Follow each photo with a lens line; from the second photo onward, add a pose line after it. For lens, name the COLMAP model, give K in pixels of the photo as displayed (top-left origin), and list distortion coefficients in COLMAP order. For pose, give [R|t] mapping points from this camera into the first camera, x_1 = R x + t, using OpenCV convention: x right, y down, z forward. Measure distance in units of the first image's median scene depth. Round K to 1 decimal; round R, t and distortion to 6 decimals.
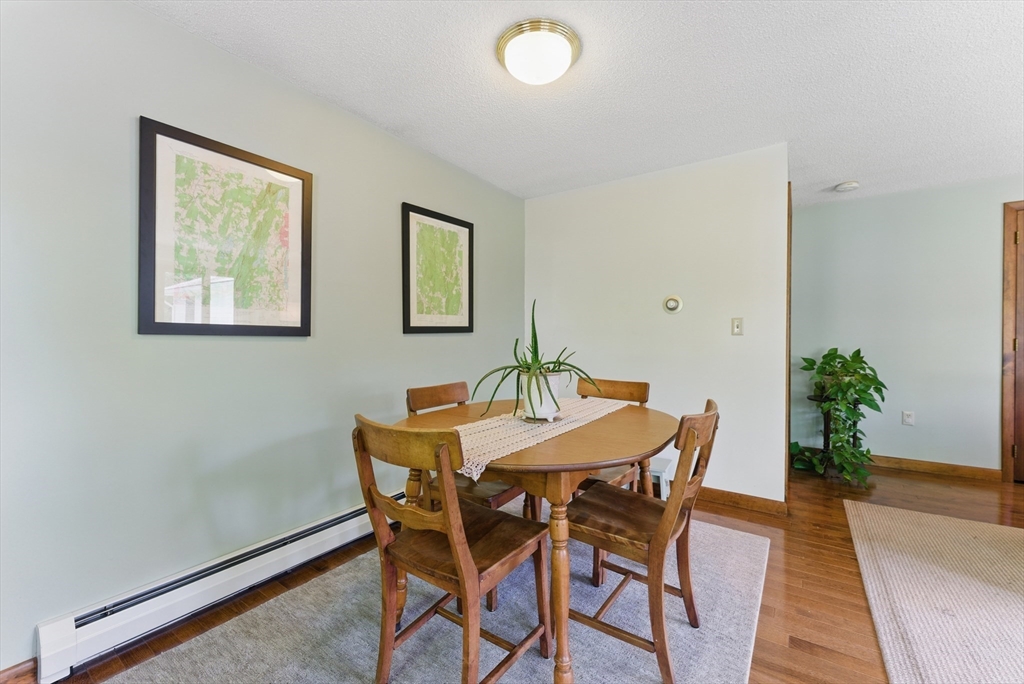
lens RADIAL K [[410.3, 0, 515.4], [0, 410.3, 341.3], [0, 0, 1]] dist [-0.001375, -0.000384]
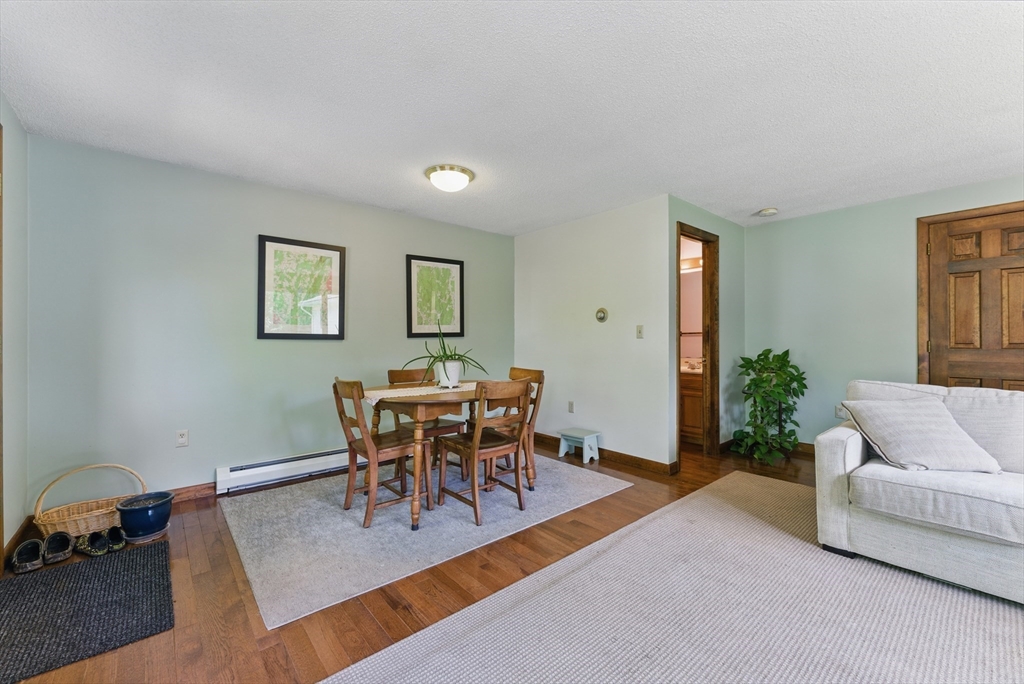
lens RADIAL K [[406.8, 0, 517.0], [0, 406.8, 337.8], [0, 0, 1]] dist [-0.002108, -0.000159]
pose [[0.969539, -0.002062, -0.244930, 0.514465], [-0.001058, 0.999920, -0.012604, 0.000555], [0.244936, 0.012479, 0.969459, -0.403220]]
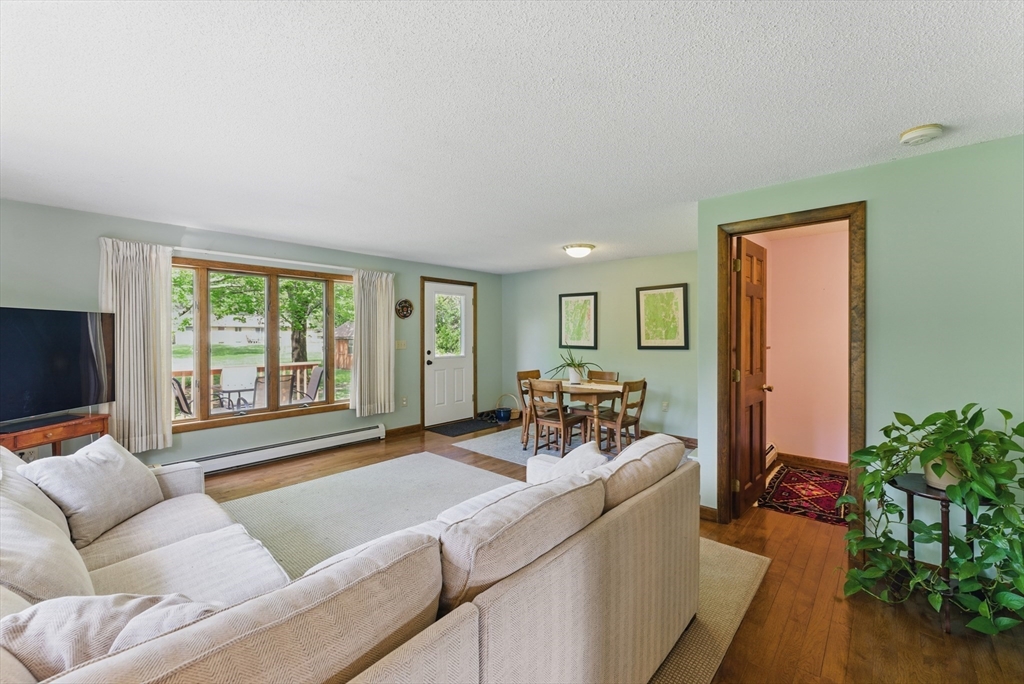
lens RADIAL K [[410.3, 0, 515.4], [0, 410.3, 341.3], [0, 0, 1]] dist [-0.001375, -0.000384]
pose [[-0.108684, 0.019287, -0.993889, 1.900723], [-0.011741, 0.999717, 0.020684, -0.097224], [0.994007, 0.013918, -0.108427, 0.605419]]
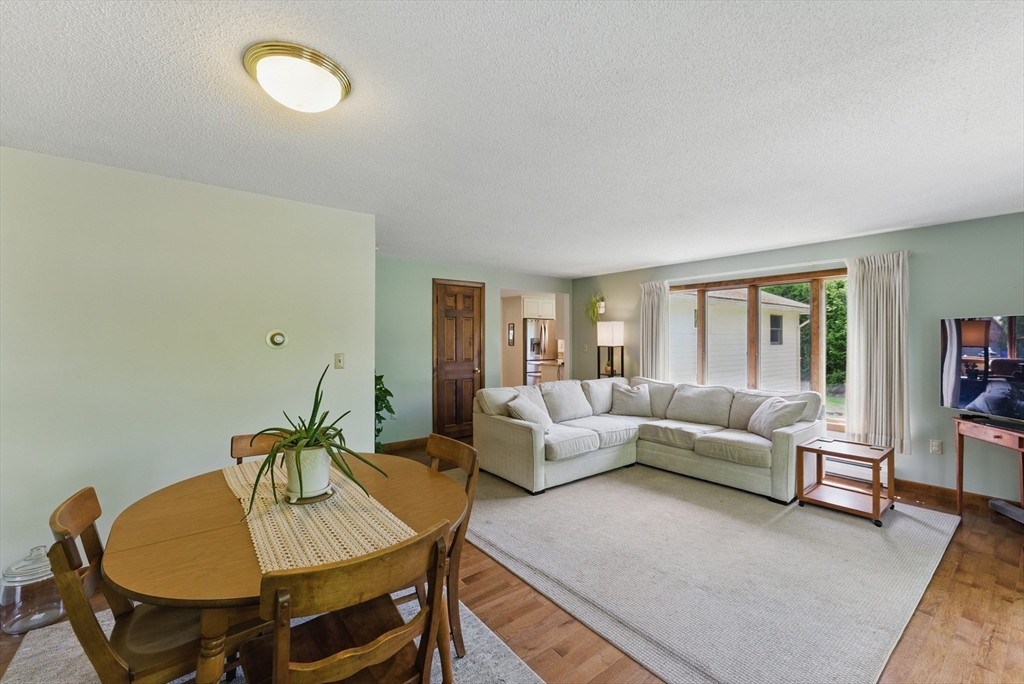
lens RADIAL K [[420.7, 0, 497.1], [0, 420.7, 339.7], [0, 0, 1]] dist [0.000899, 0.000084]
pose [[0.332786, -0.000620, 0.943002, -0.451350], [0.008439, 0.999962, -0.002320, -0.095789], [-0.942965, 0.008730, 0.332778, 0.212418]]
